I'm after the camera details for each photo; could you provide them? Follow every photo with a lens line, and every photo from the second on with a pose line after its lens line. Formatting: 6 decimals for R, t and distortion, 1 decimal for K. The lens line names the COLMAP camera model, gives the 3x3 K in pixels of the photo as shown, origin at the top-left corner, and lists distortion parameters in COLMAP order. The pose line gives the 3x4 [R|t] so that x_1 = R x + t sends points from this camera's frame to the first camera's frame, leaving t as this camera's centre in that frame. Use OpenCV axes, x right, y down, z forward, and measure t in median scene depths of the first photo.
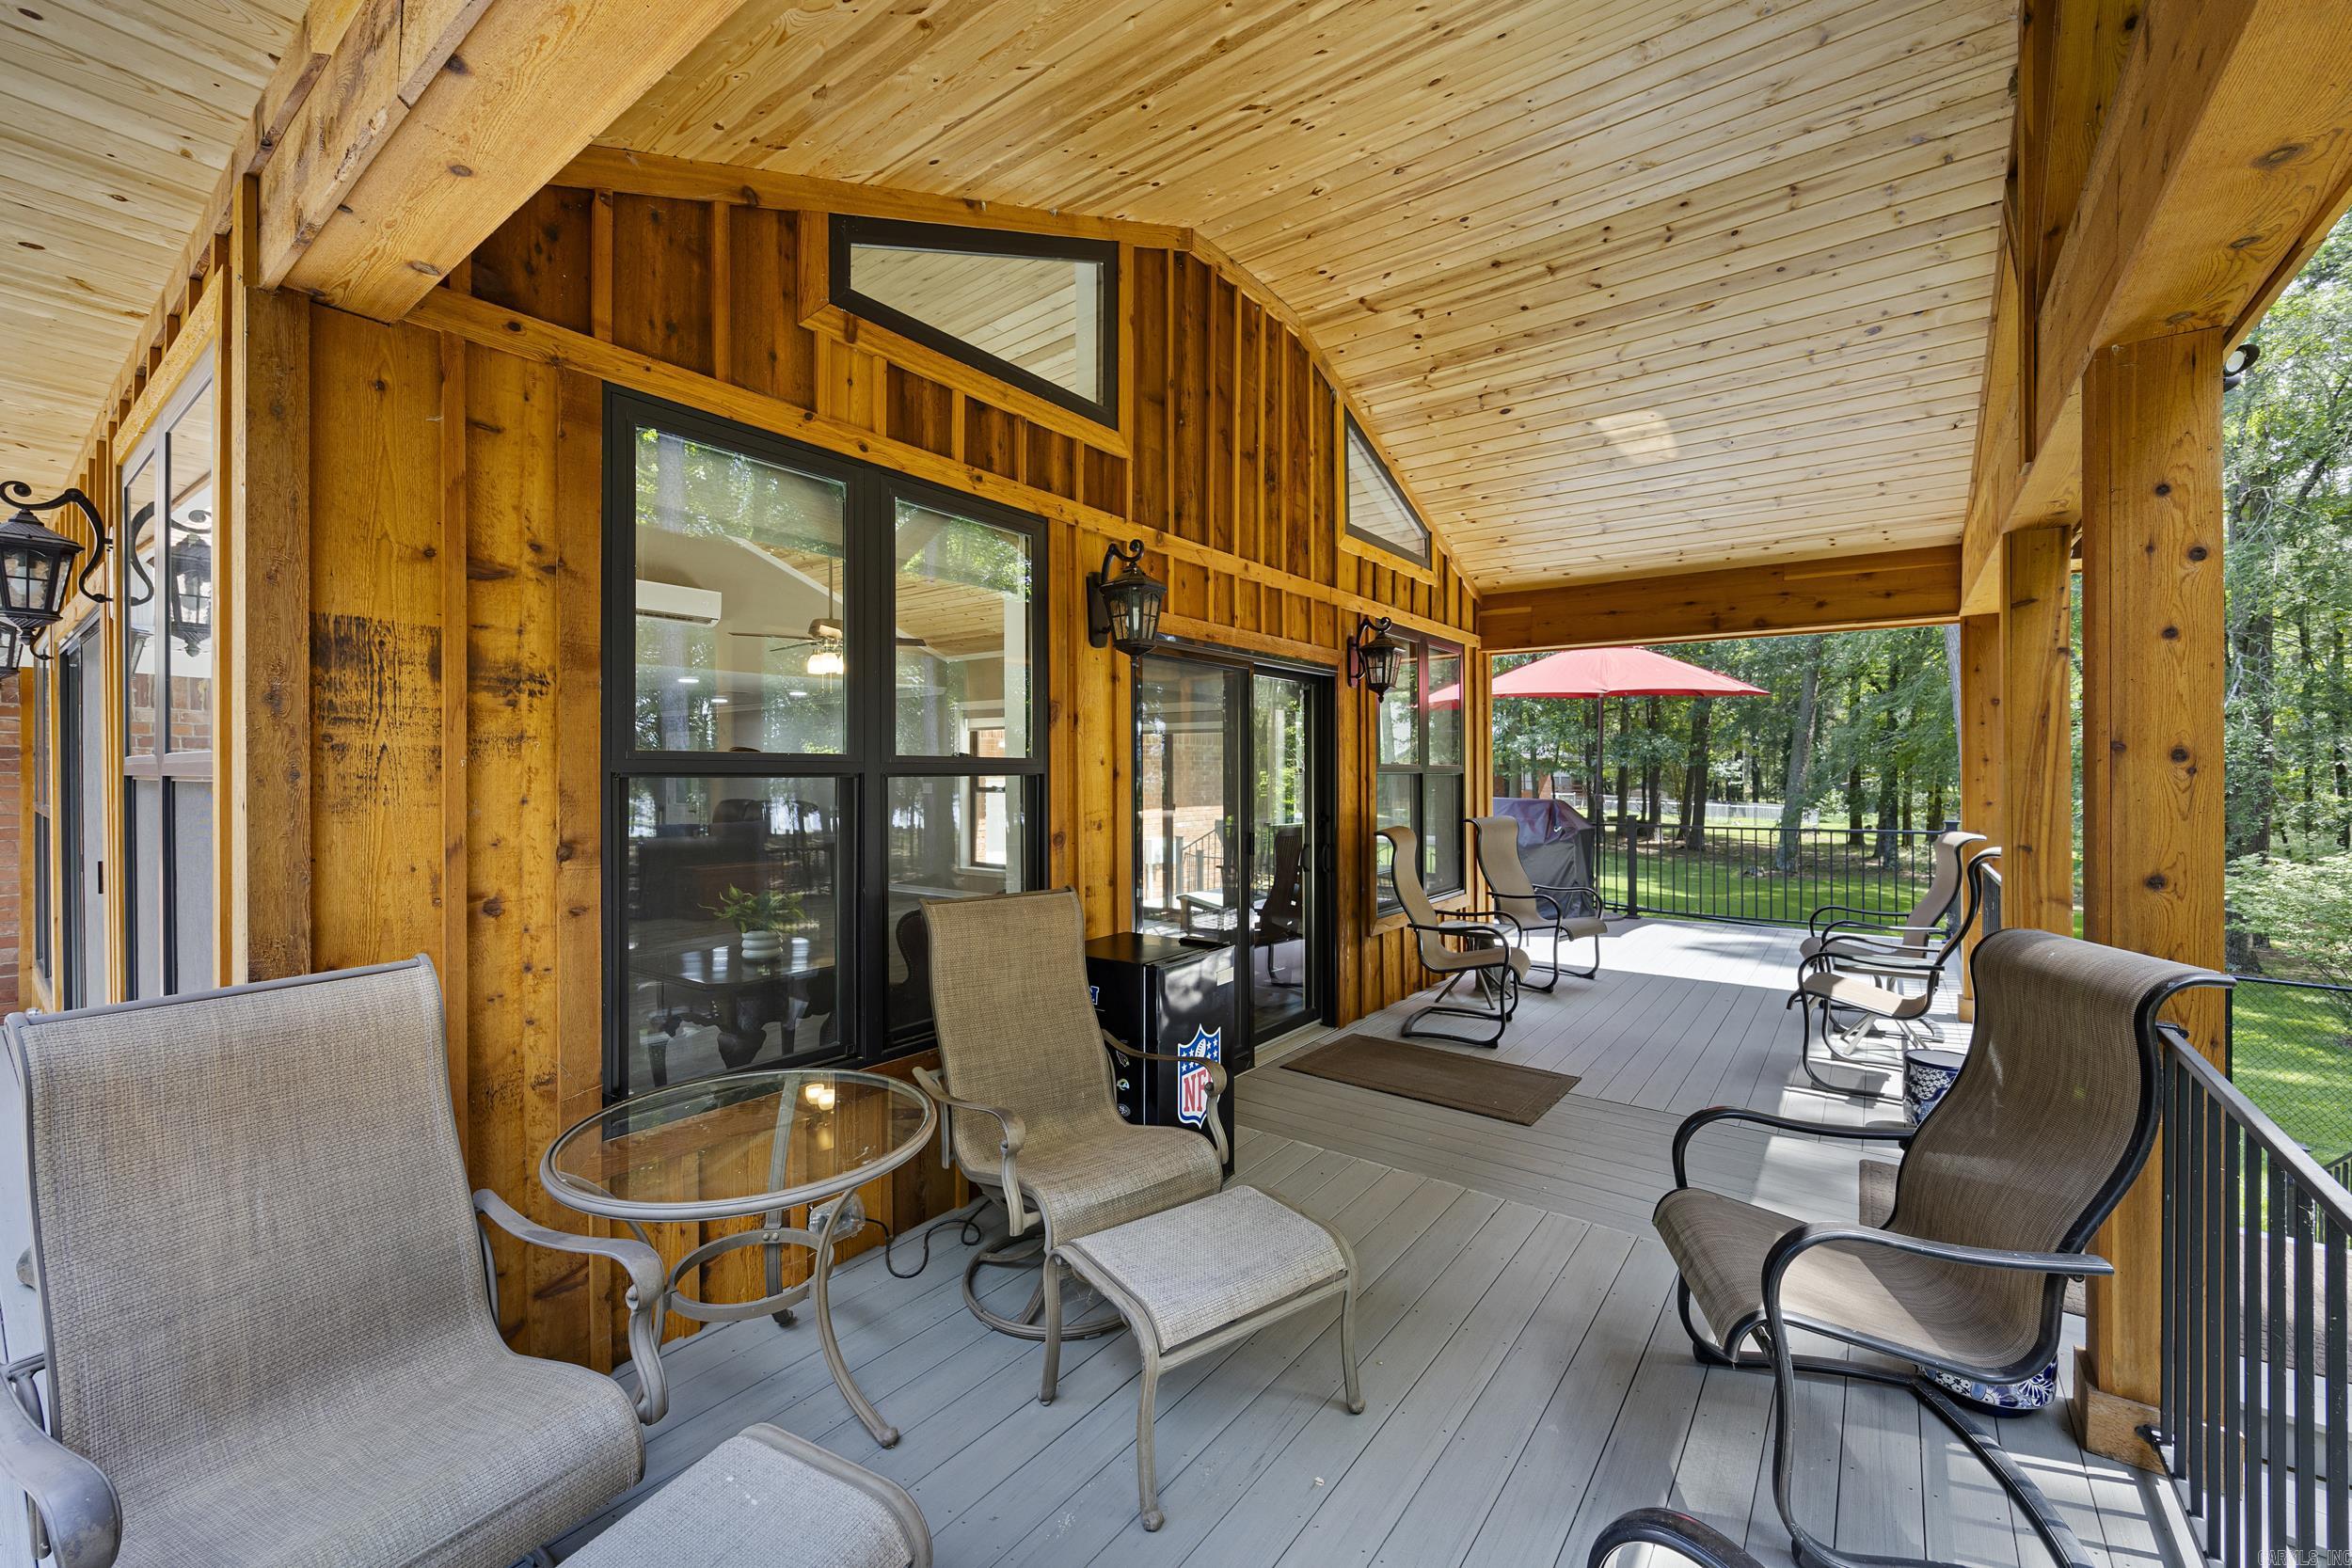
lens RADIAL K [[945.3, 0, 1183.4], [0, 945.3, 772.8], [0, 0, 1]] dist [-0.003778, -0.000259]
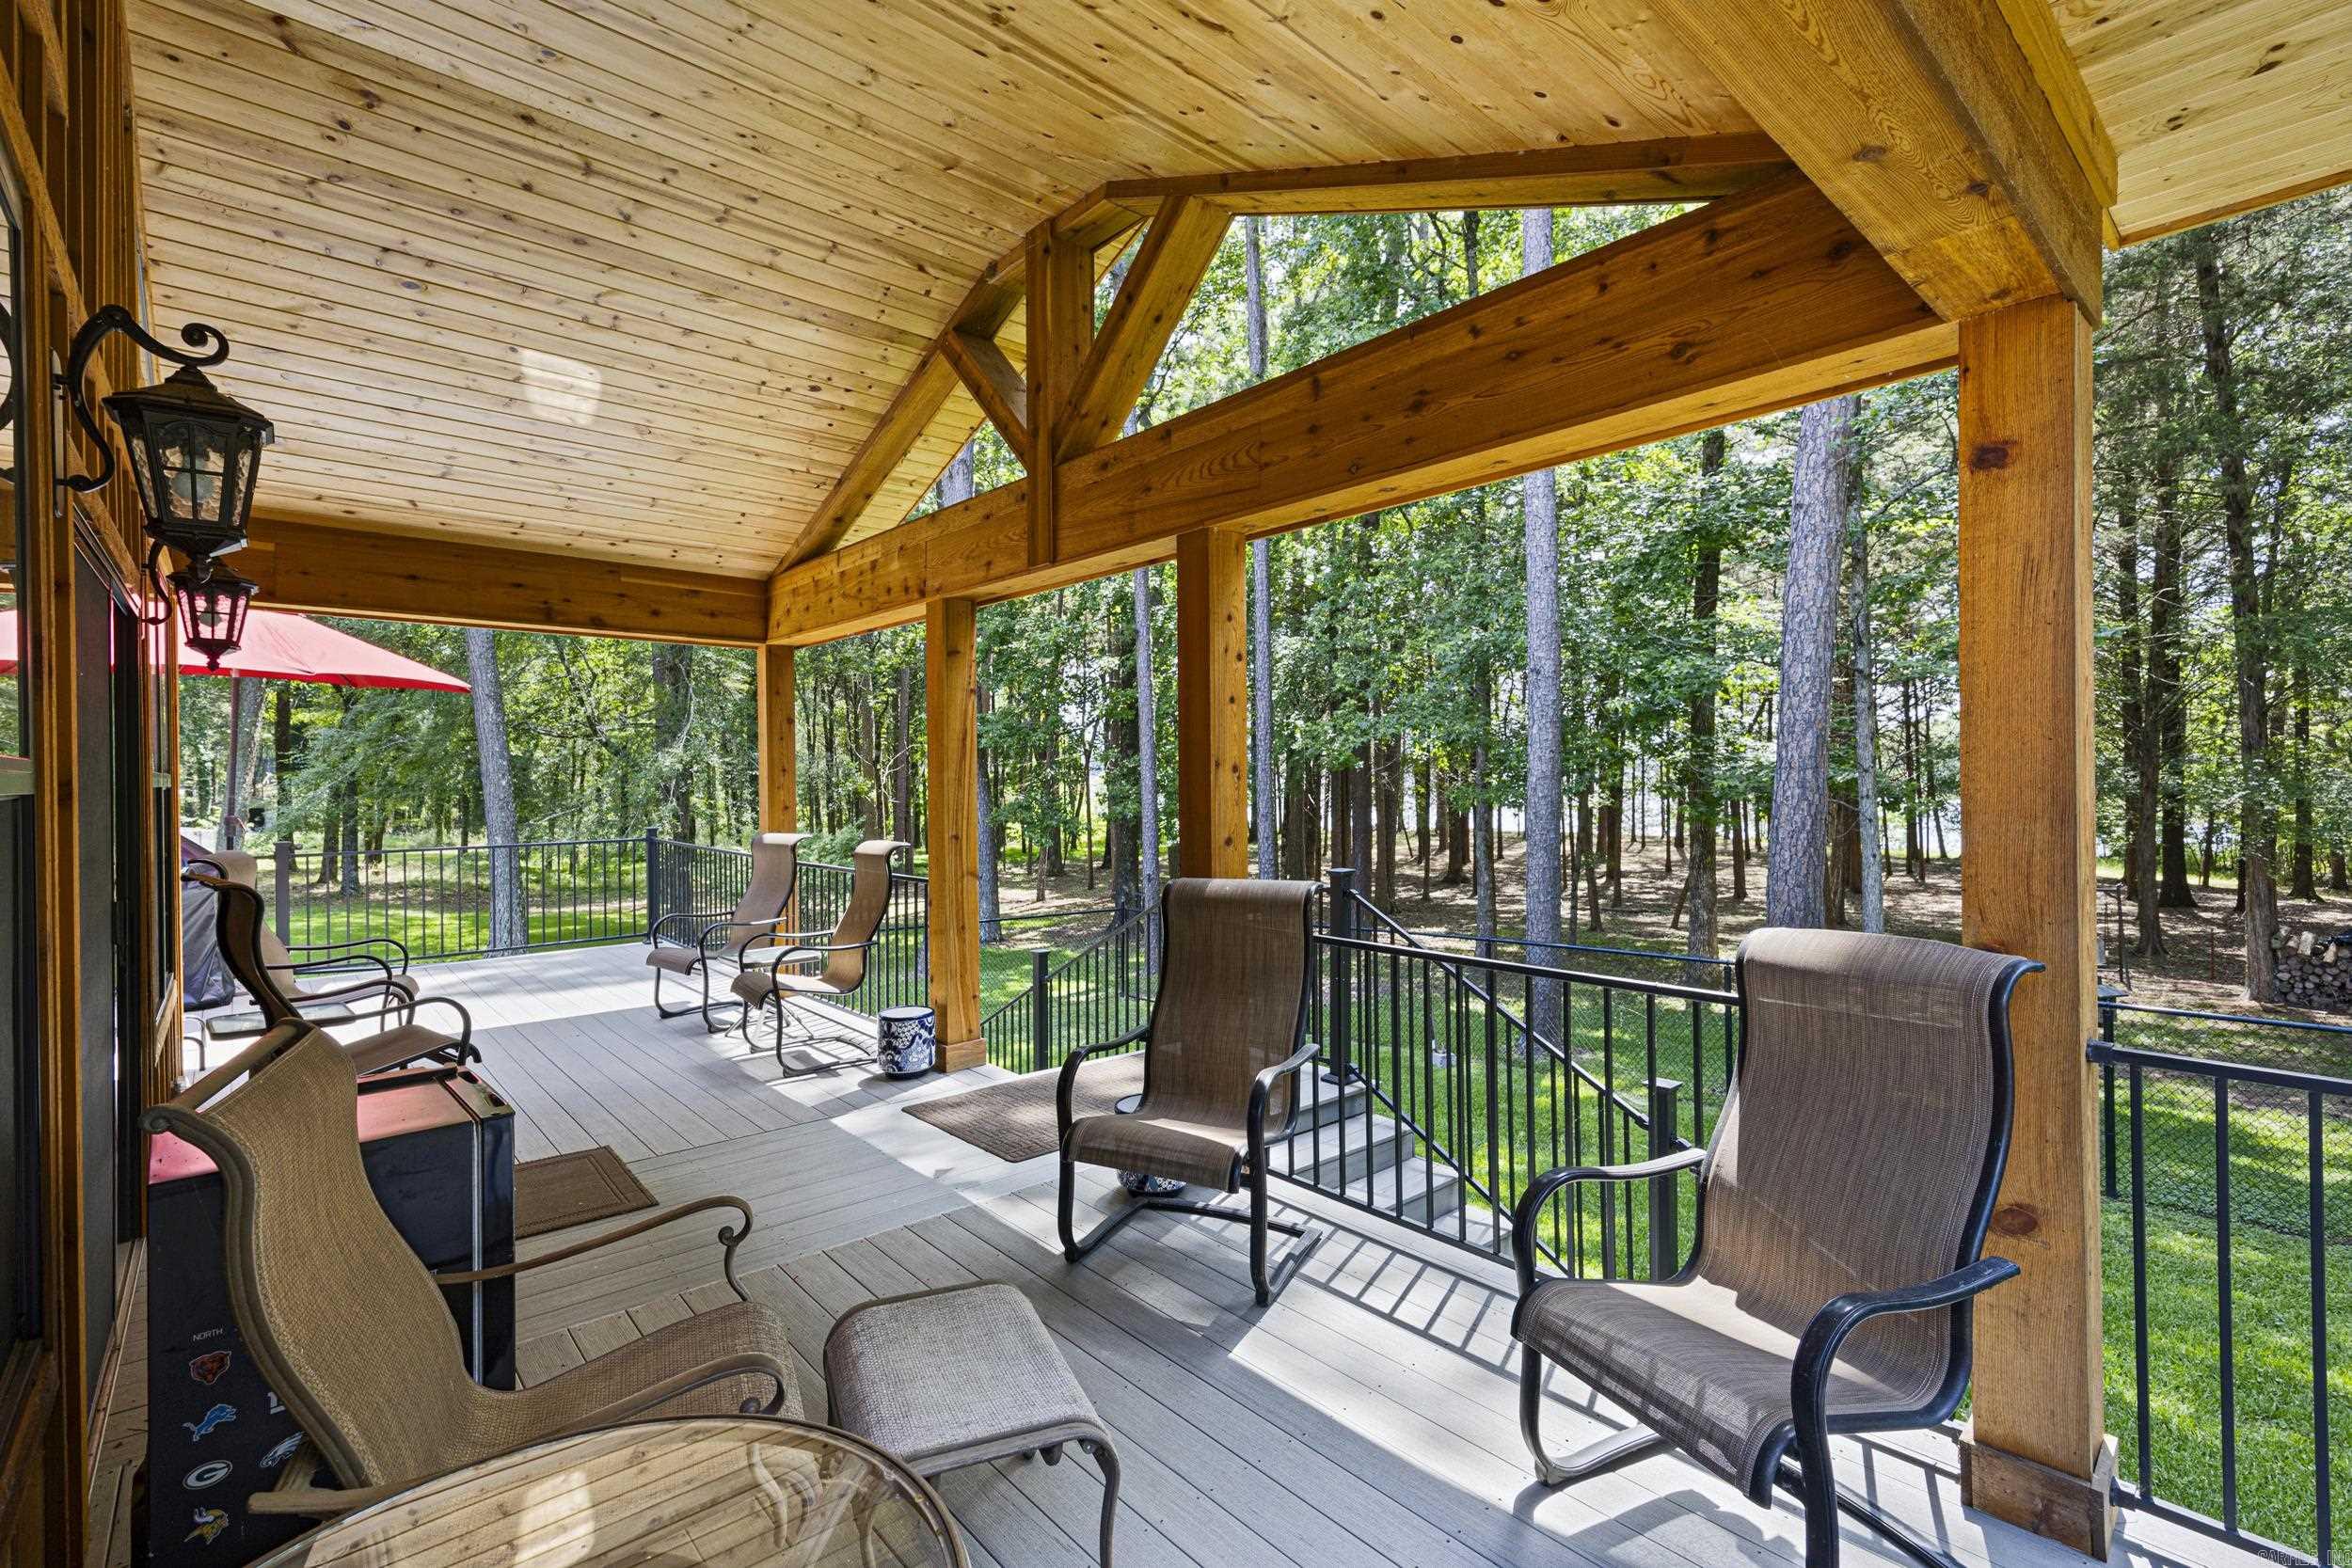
lens RADIAL K [[1057.3, 0, 1184.2], [0, 1057.3, 778.5], [0, 0, 1]] dist [0.005260, 0.000295]
pose [[0.194807, -0.003917, 0.980834, -0.400000], [0.007215, 0.999971, 0.002560, -0.003006], [-0.980815, 0.006578, 0.194829, 0.306487]]
